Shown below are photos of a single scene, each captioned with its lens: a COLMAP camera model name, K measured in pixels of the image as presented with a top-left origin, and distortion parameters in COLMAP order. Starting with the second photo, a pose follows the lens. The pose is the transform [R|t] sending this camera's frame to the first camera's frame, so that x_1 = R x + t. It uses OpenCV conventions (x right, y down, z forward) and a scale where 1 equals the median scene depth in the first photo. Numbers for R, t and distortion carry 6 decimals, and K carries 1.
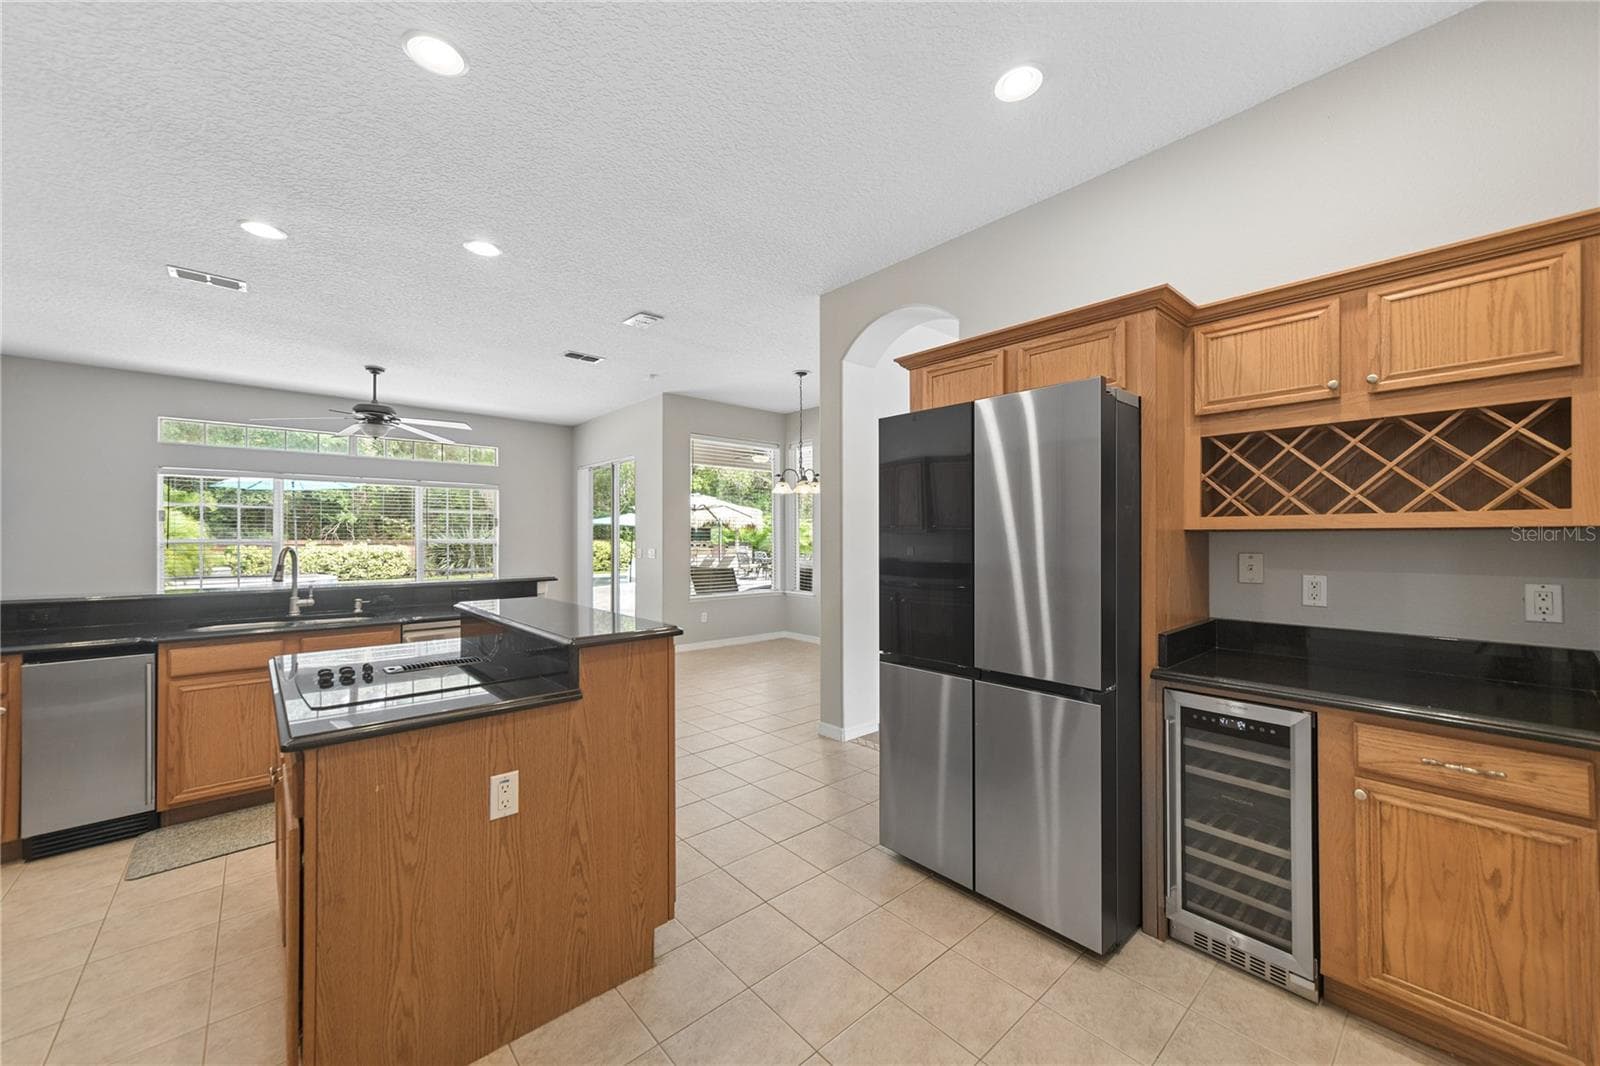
lens RADIAL K [[608.8, 0, 801.2], [0, 608.8, 533.7], [0, 0, 1]] dist [0.003690, 0.000250]
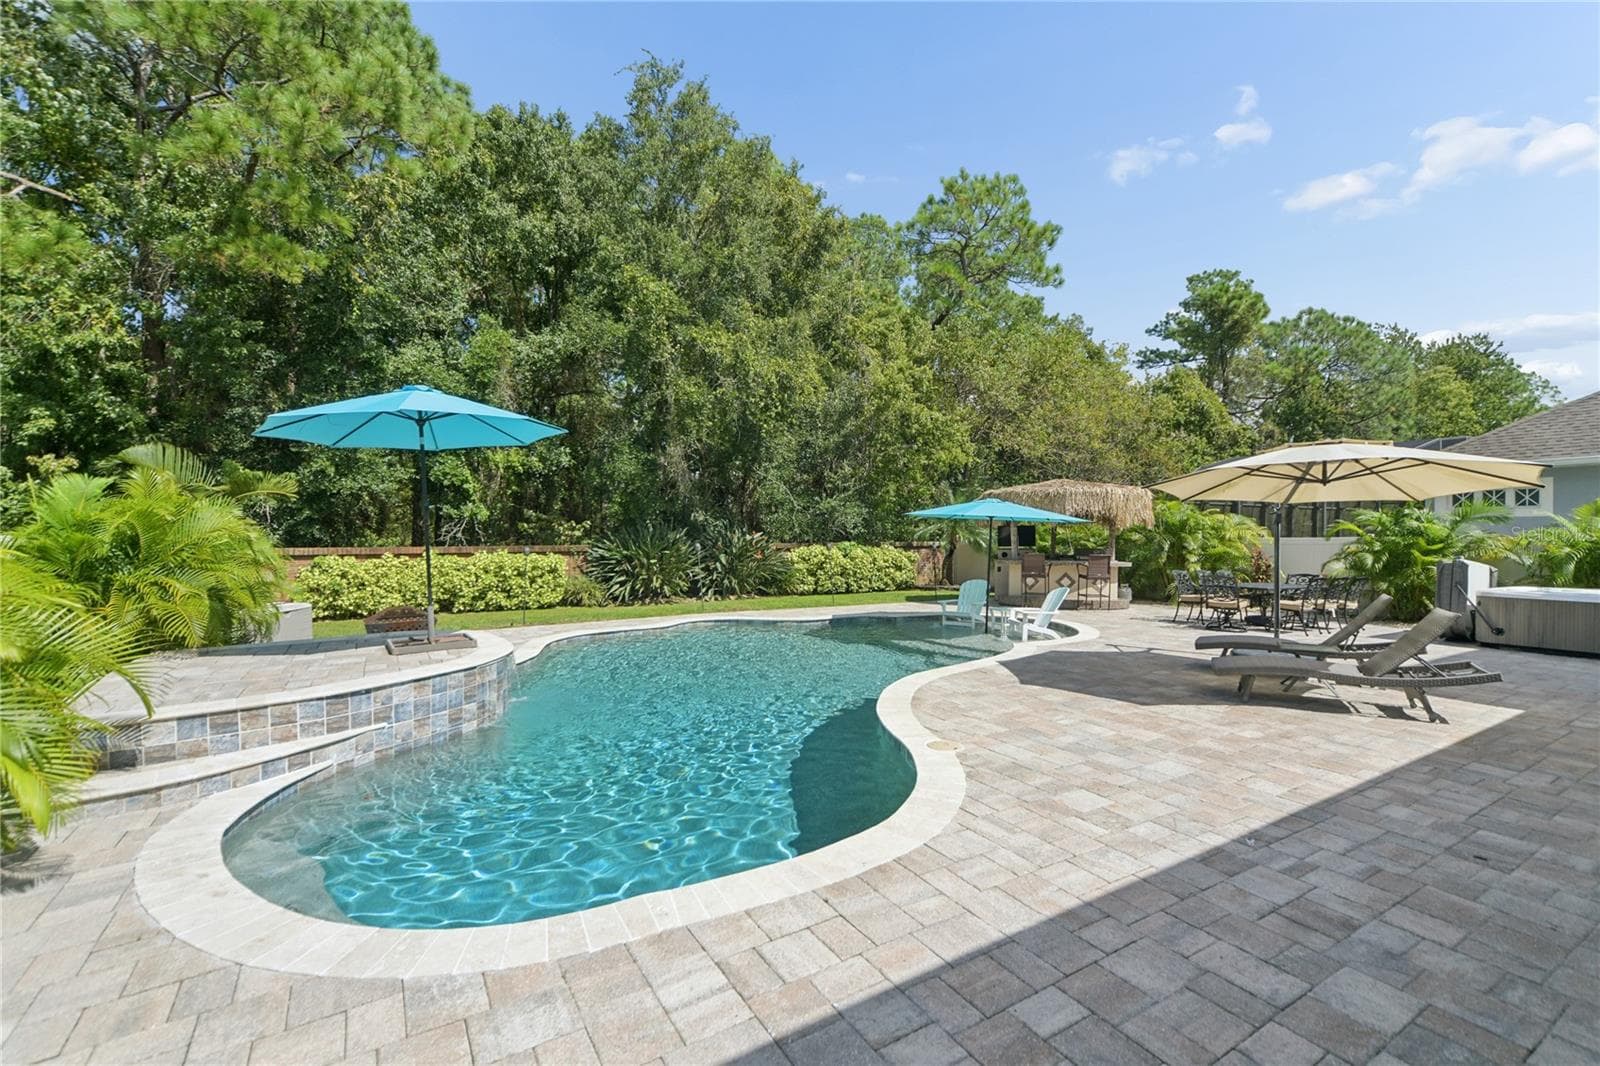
lens RADIAL K [[706.0, 0, 797.3], [0, 706.0, 533.7], [0, 0, 1]] dist [-0.002646, 0.000092]
pose [[0.985171, 0.001145, -0.171570, -1.165630], [-0.000812, 0.999998, 0.002009, -0.018661], [0.171572, -0.001839, 0.985170, 1.326916]]
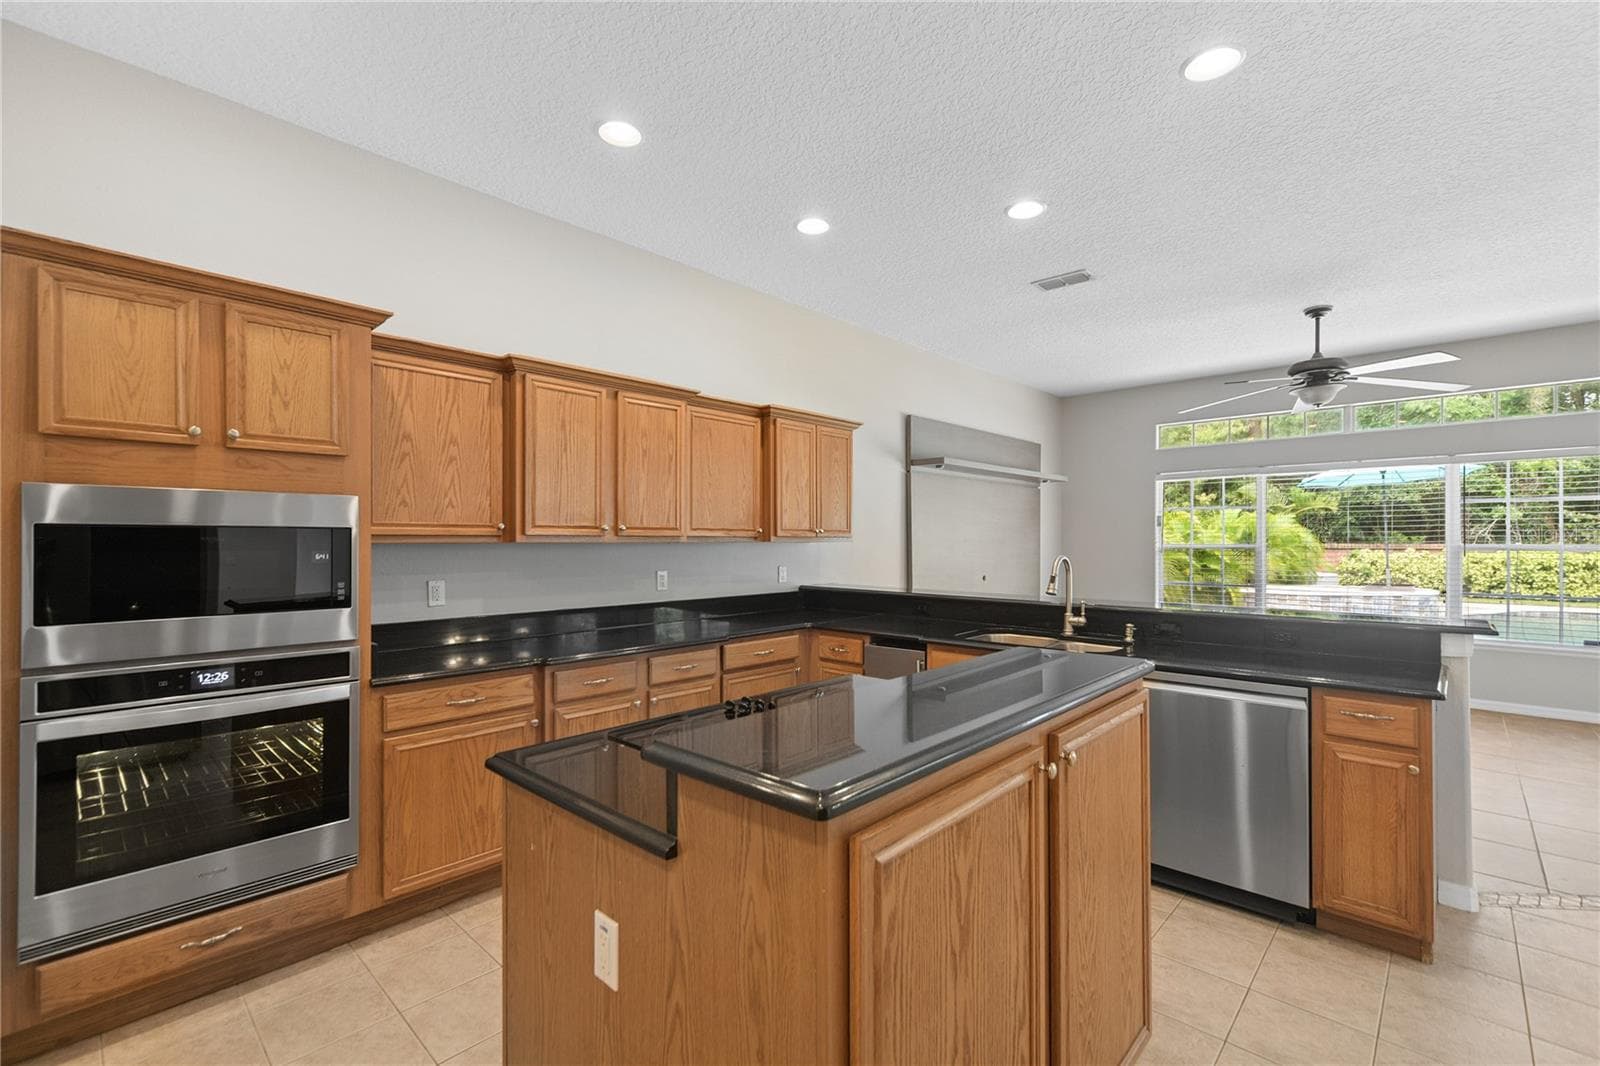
lens RADIAL K [[706.0, 0, 795.7], [0, 706.0, 534.8], [0, 0, 1]] dist [-0.002646, 0.000092]
pose [[0.094101, -0.006102, -0.995544, 0.074500], [0.005817, 0.999968, -0.005579, -0.002122], [0.995546, -0.005266, 0.094133, 0.299759]]
